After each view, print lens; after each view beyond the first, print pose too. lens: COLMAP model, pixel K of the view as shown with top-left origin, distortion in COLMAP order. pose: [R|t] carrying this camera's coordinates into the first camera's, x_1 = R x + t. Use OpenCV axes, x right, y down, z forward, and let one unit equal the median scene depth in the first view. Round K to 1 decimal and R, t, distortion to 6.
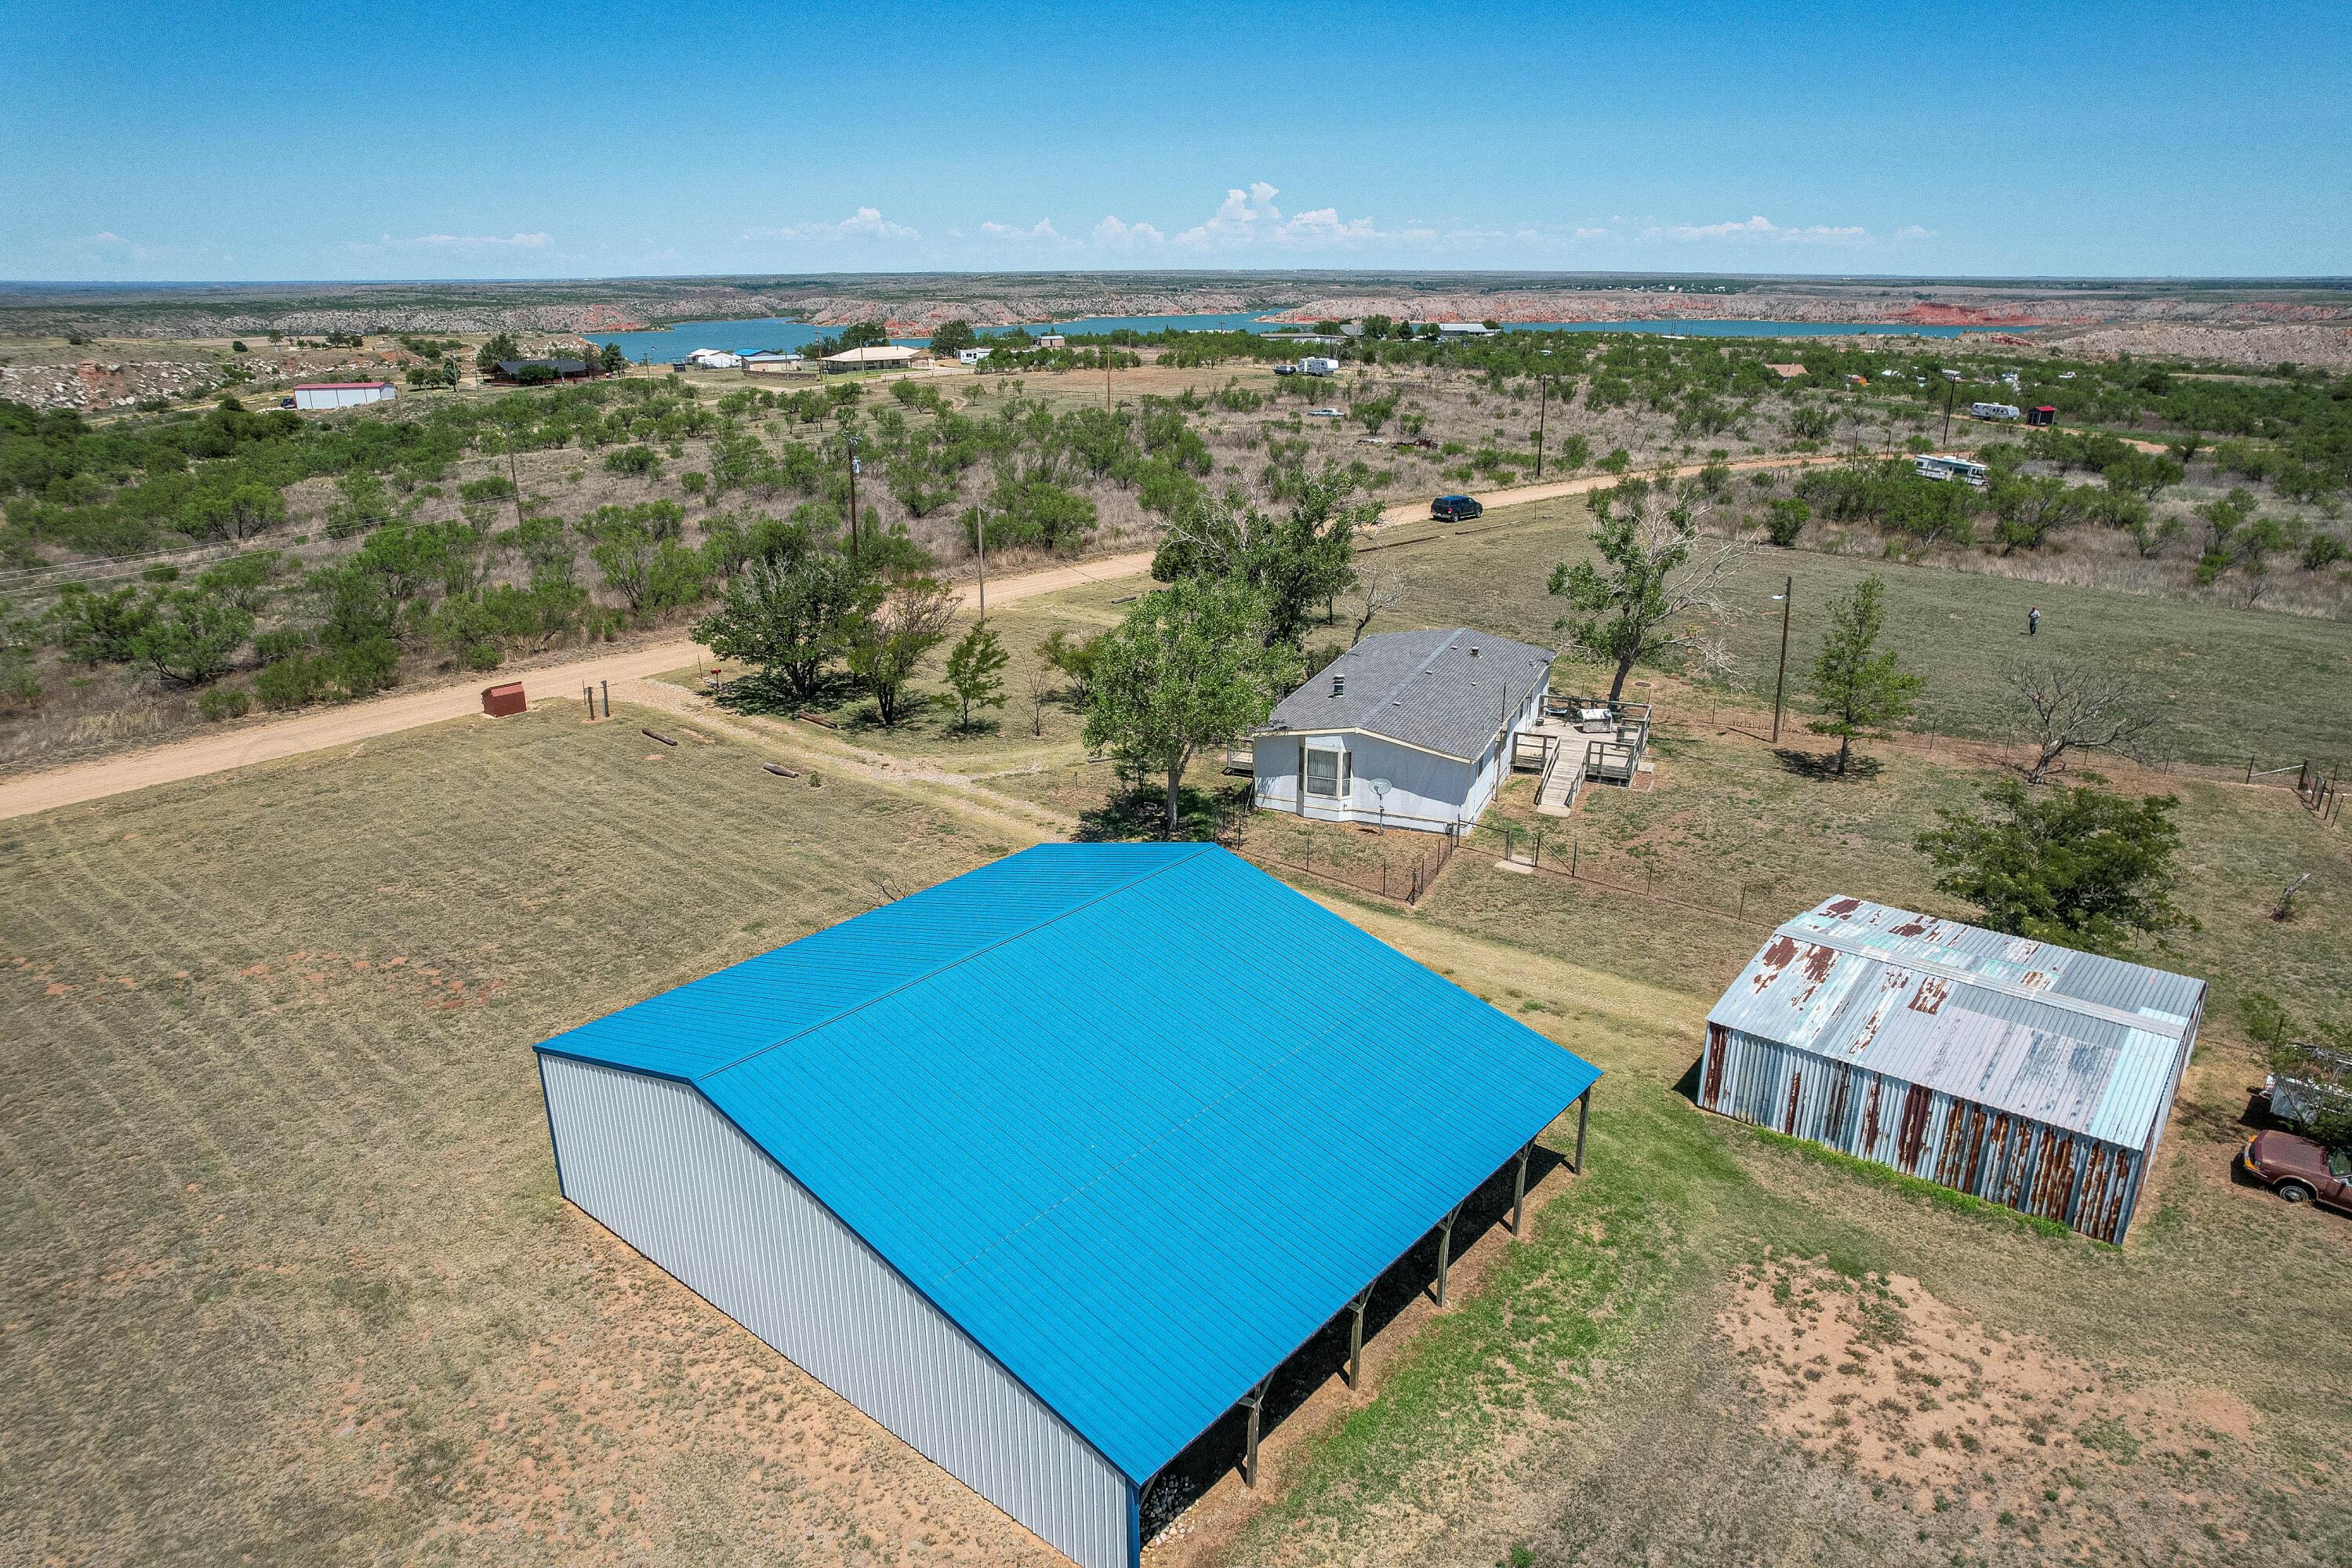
lens RADIAL K [[1524.6, 0, 1149.1], [0, 1524.6, 780.4], [0, 0, 1]] dist [-0.075201, 0.065607]
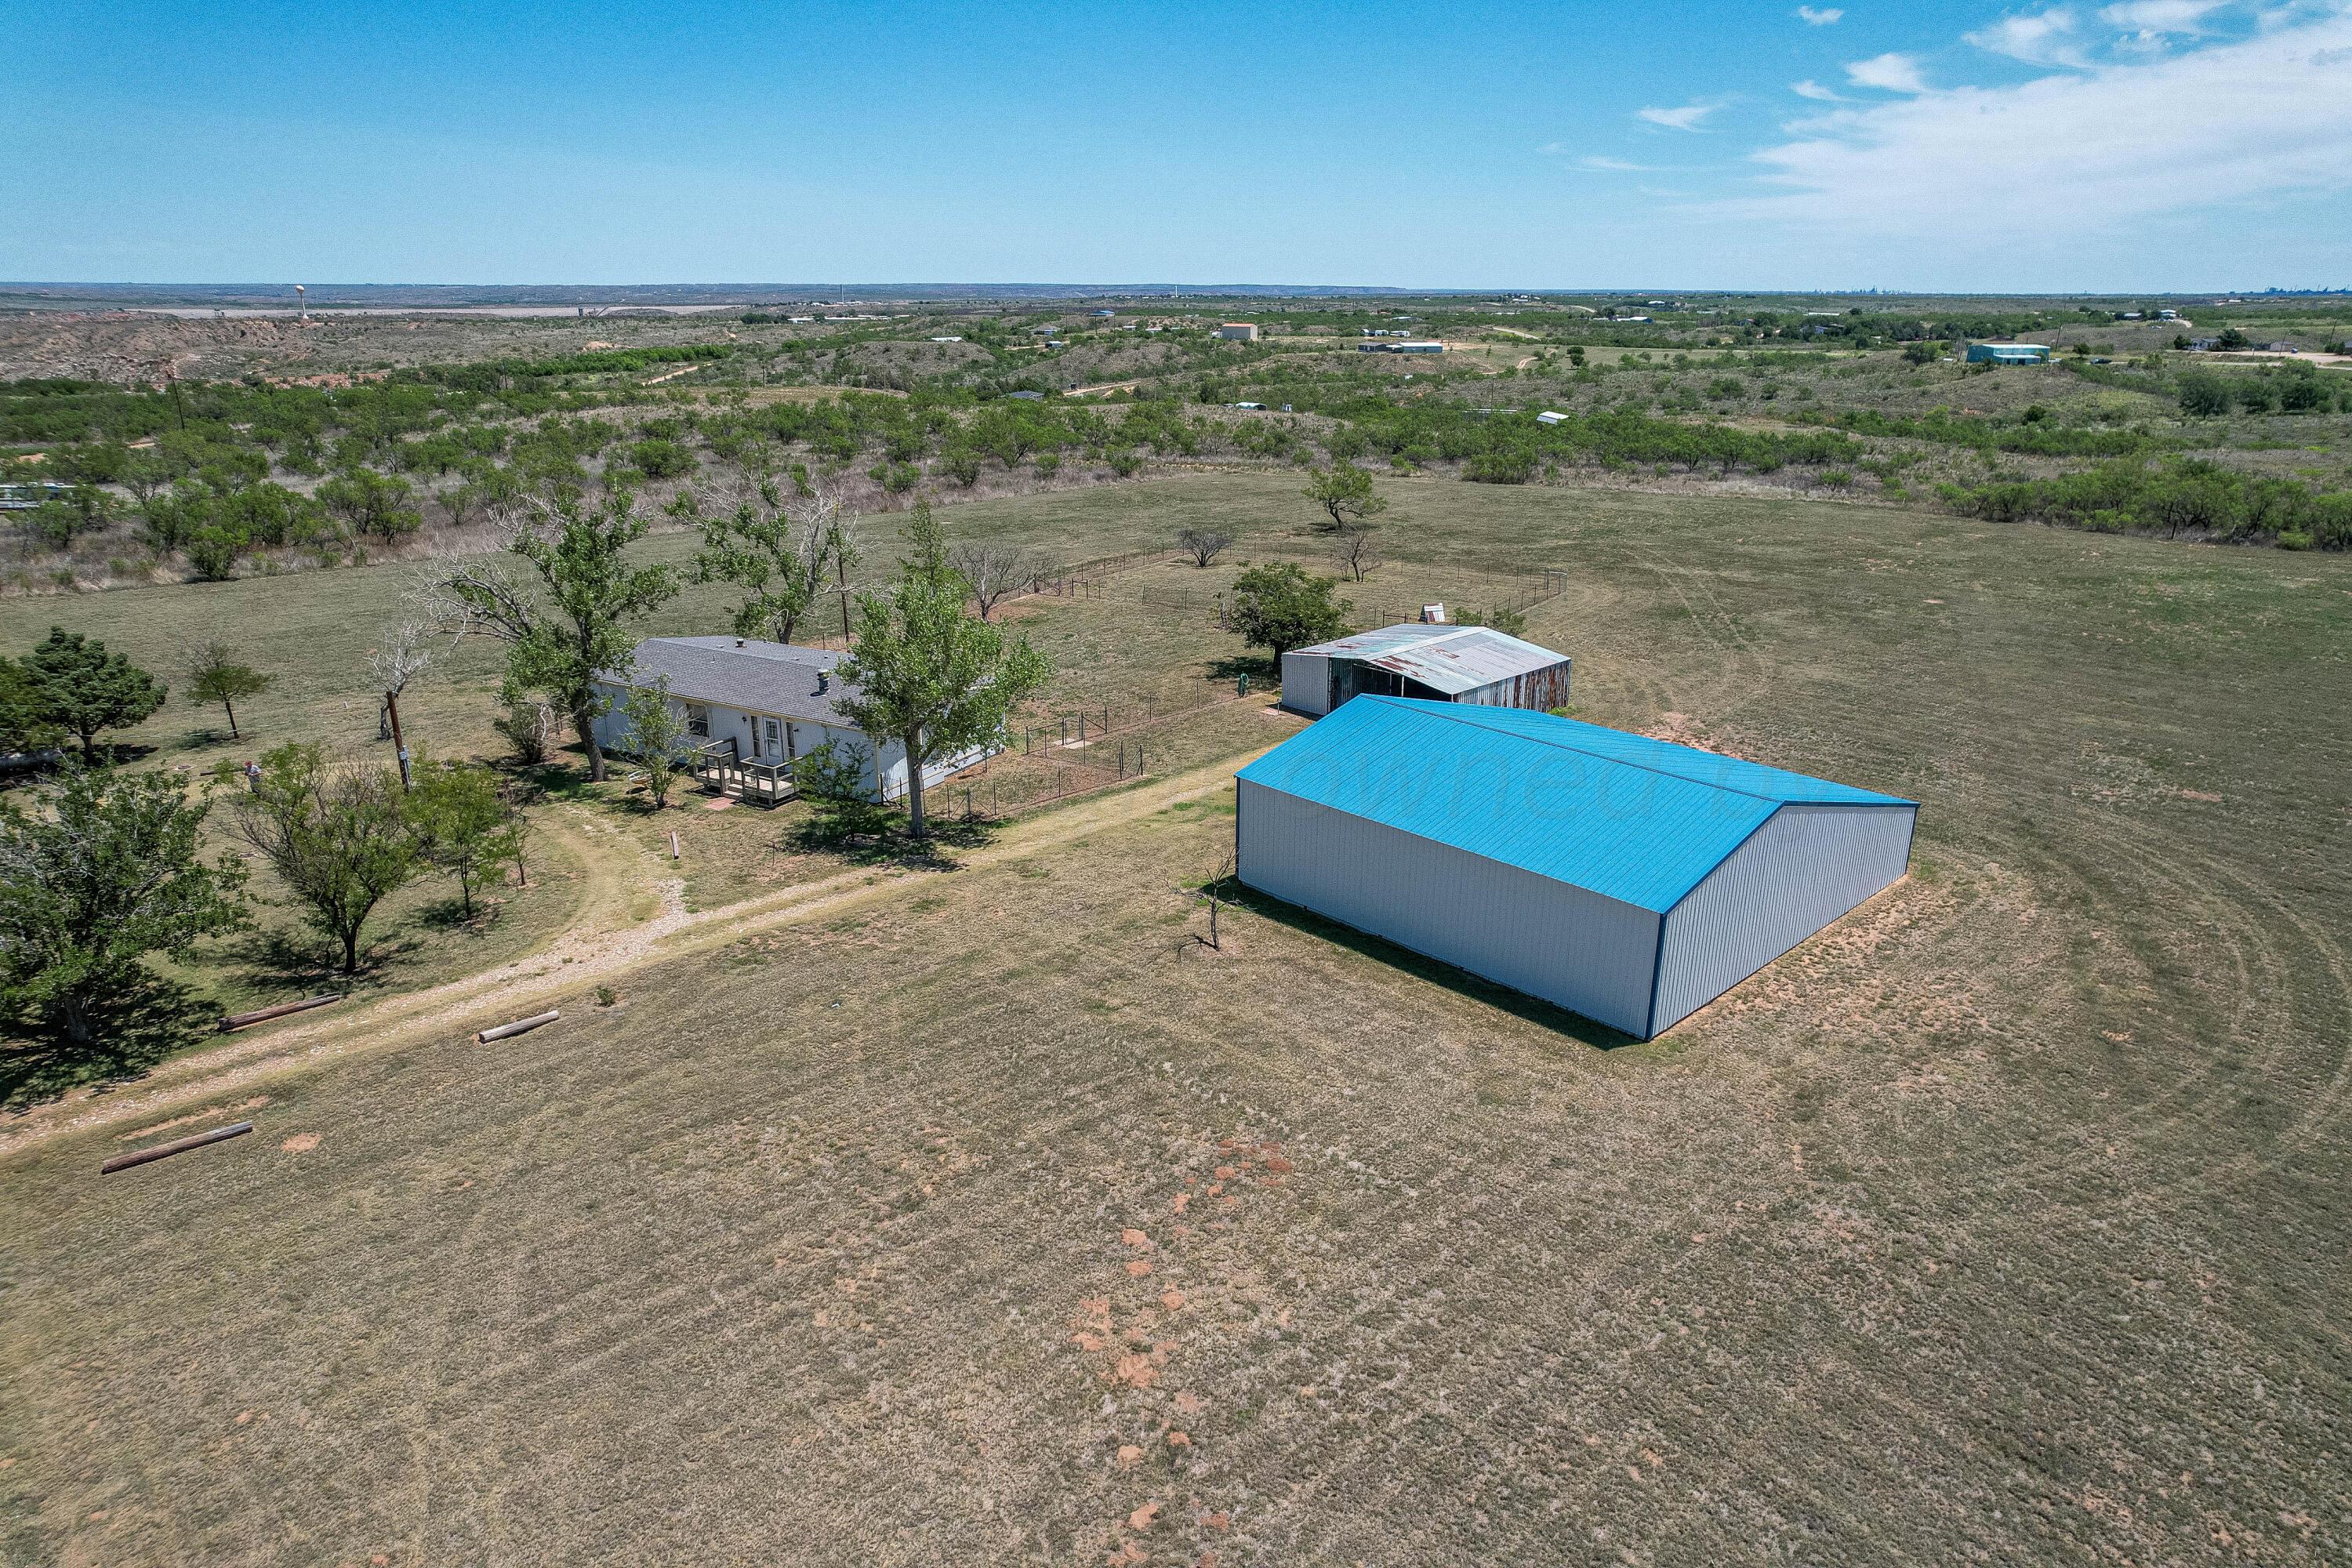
lens RADIAL K [[1557.5, 0, 1182.3], [0, 1557.5, 771.4], [0, 0, 1]] dist [-0.083863, 0.081019]
pose [[0.103179, -0.303432, 0.947250, -0.762001], [0.317877, 0.912450, 0.257660, -0.176960], [-0.942501, 0.274524, 0.190599, 0.525664]]
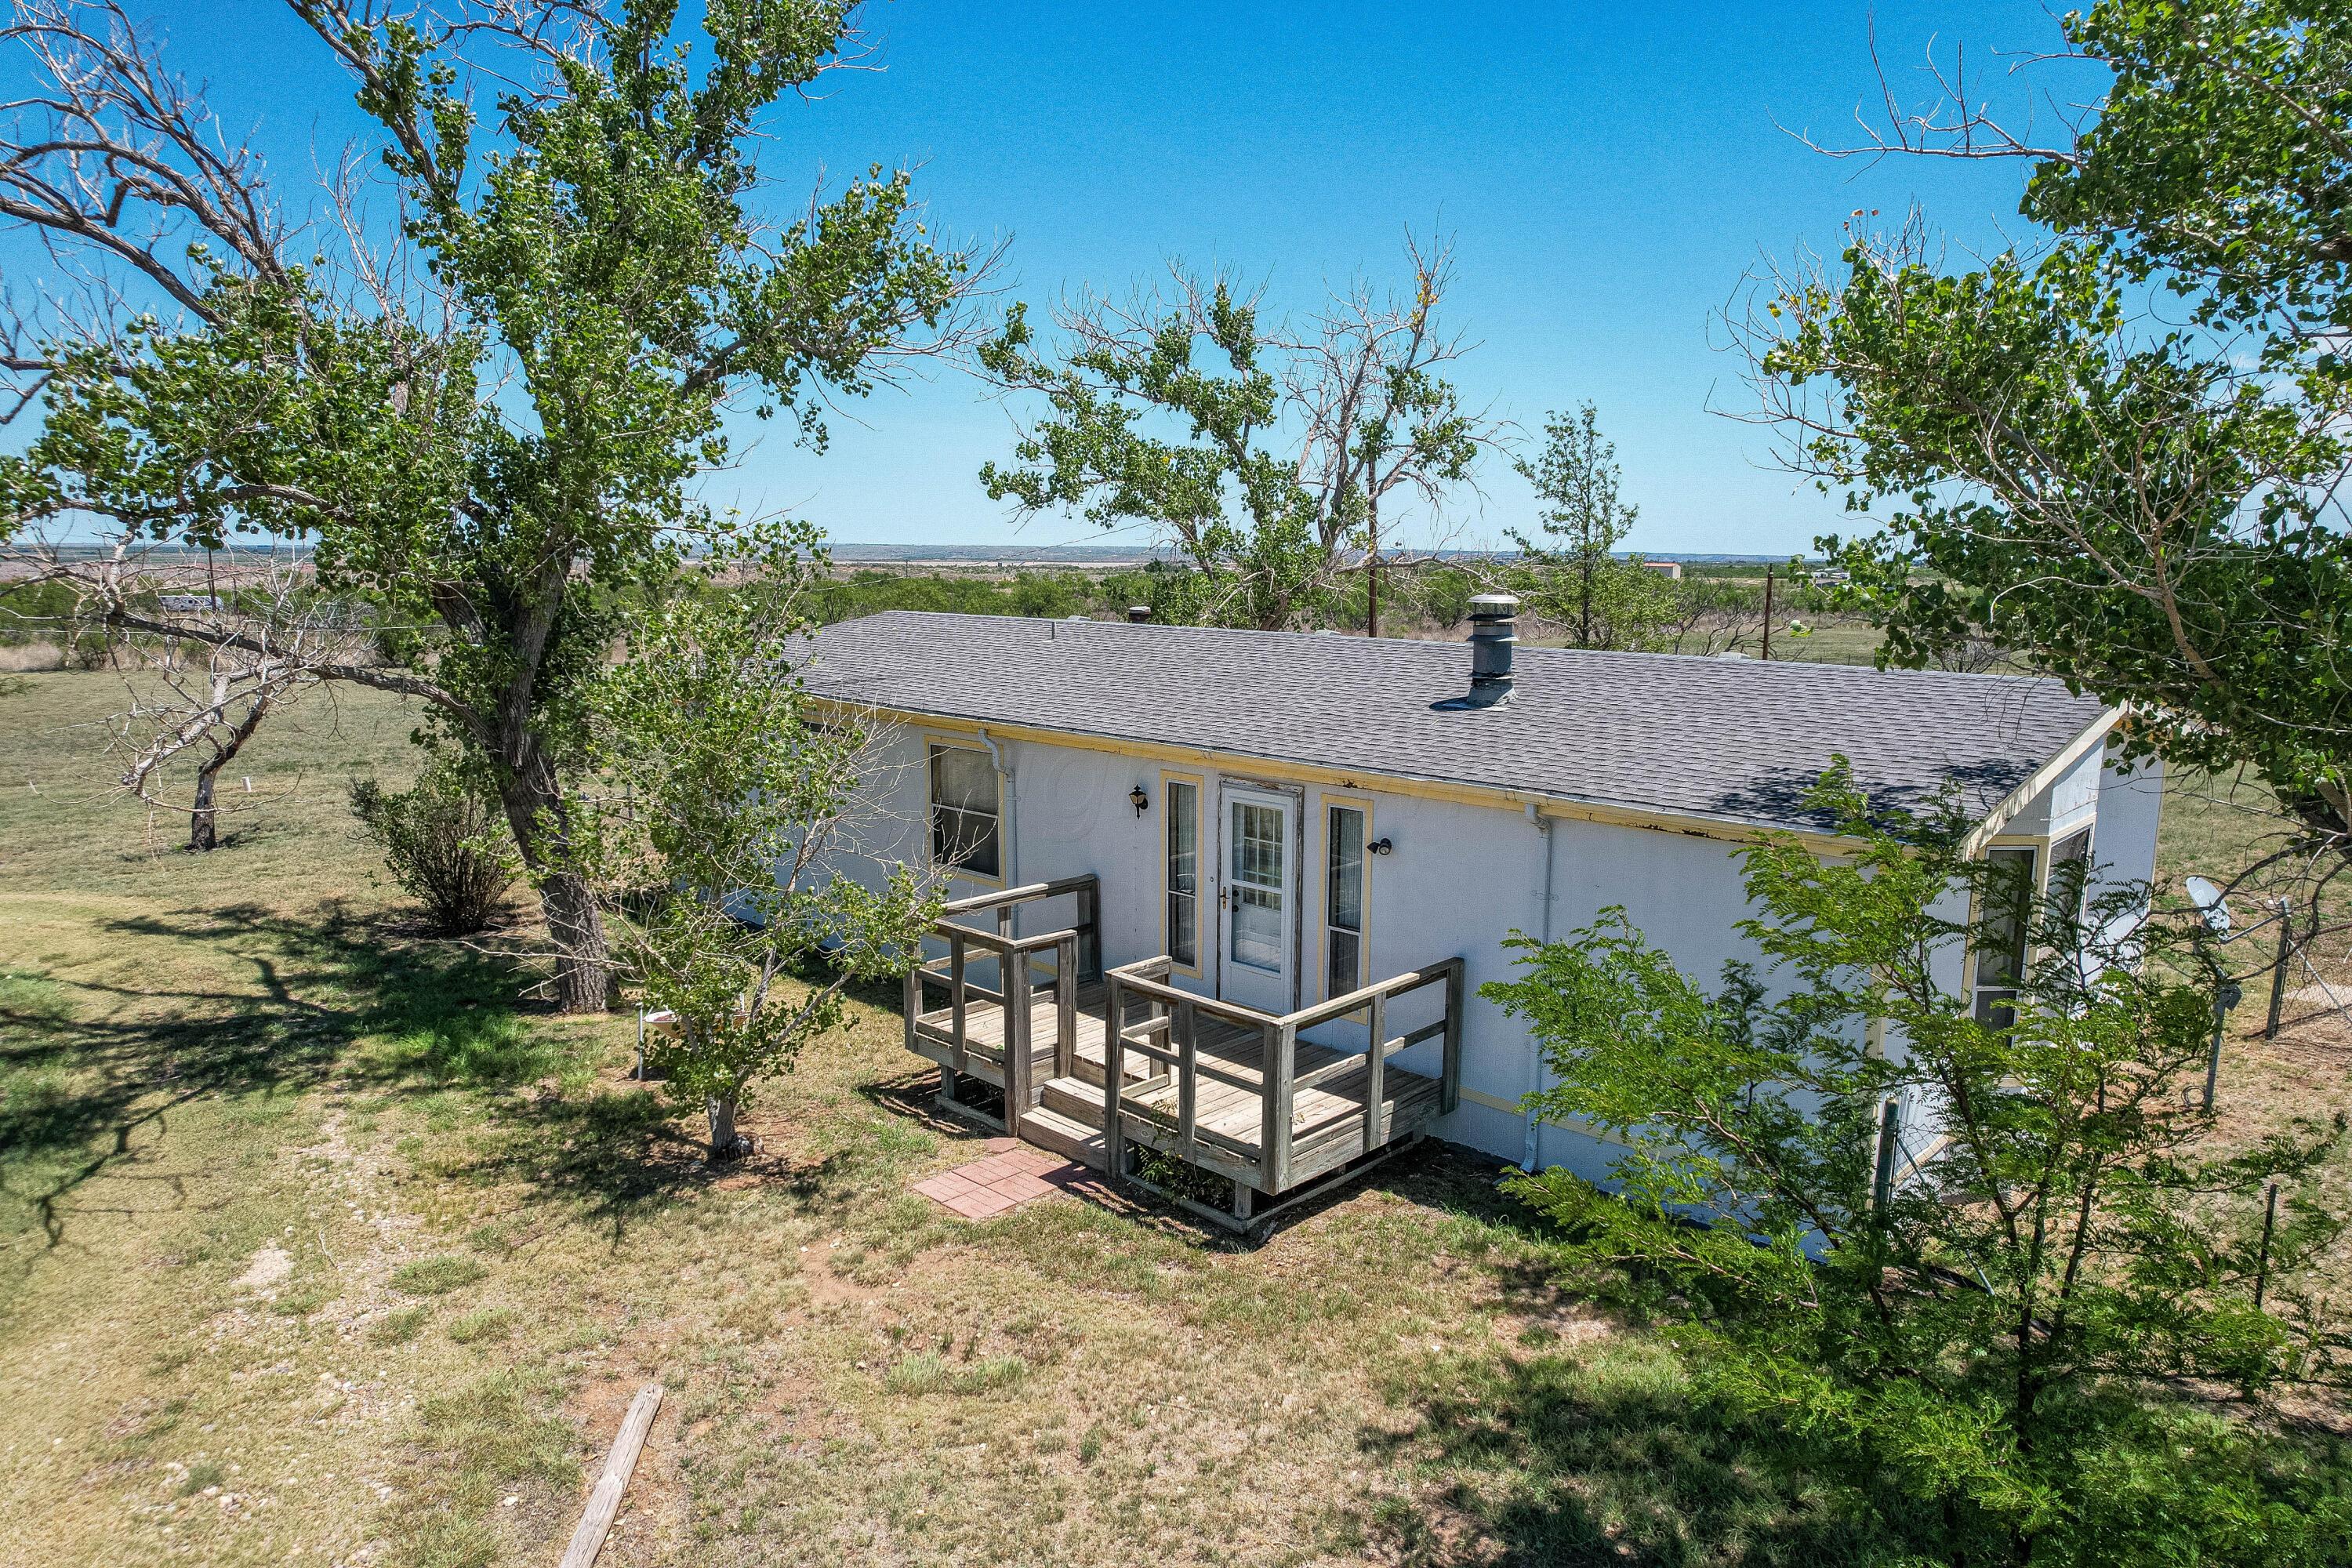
lens RADIAL K [[1540.9, 0, 1179.9], [0, 1540.9, 794.3], [0, 0, 1]] dist [-0.085473, 0.088688]
pose [[0.339528, -0.146465, 0.929123, -0.098249], [0.293053, 0.955108, 0.043472, -0.057810], [-0.893779, 0.257522, 0.367208, 0.857505]]
